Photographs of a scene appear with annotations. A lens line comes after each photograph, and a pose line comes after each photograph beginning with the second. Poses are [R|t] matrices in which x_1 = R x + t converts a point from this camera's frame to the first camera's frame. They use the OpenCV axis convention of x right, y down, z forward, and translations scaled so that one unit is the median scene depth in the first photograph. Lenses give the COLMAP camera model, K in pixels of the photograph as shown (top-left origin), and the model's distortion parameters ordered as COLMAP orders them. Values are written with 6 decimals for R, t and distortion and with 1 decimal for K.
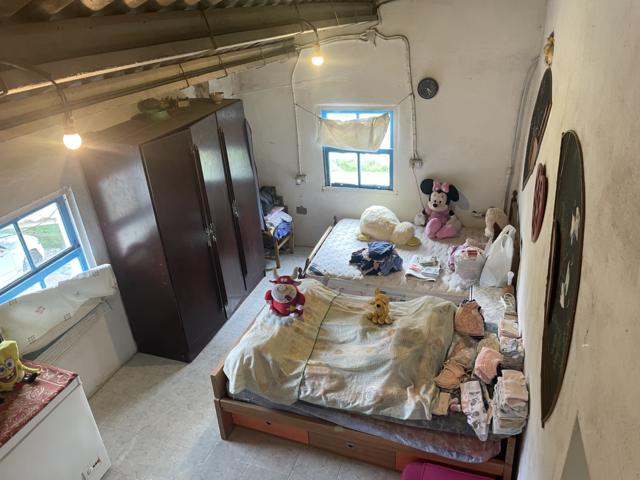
lens RADIAL K [[482.9, 0, 328.4], [0, 482.9, 241.3], [0, 0, 1]] dist [0.096516, -0.116681]
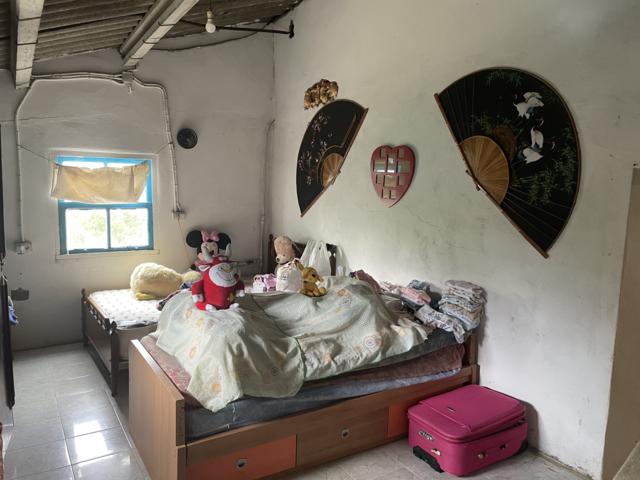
lens RADIAL K [[482.9, 0, 320.4], [0, 482.9, 245.5], [0, 0, 1]] dist [0.096516, -0.116681]
pose [[0.618949, -0.028983, 0.784896, -0.430161], [0.309108, 0.927665, -0.209500, 0.193089], [-0.722049, 0.372287, 0.583136, 0.291214]]
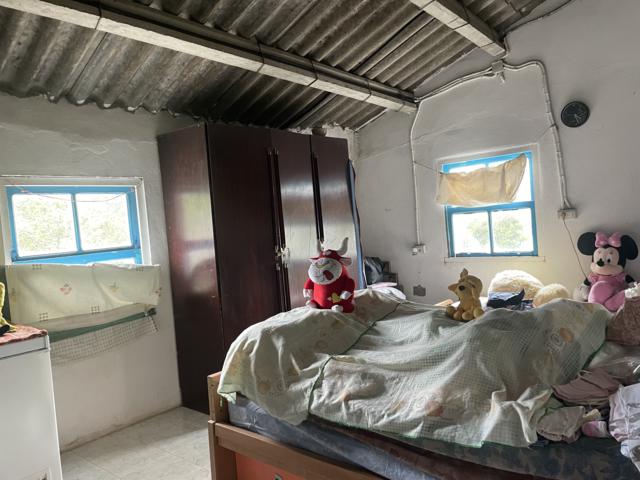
lens RADIAL K [[482.9, 0, 325.9], [0, 482.9, 240.0], [0, 0, 1]] dist [0.096516, -0.116681]
pose [[0.932314, -0.002256, -0.361644, 0.114926], [-0.143827, 0.915186, -0.376494, 0.231628], [0.331821, 0.403025, 0.852916, 0.269827]]
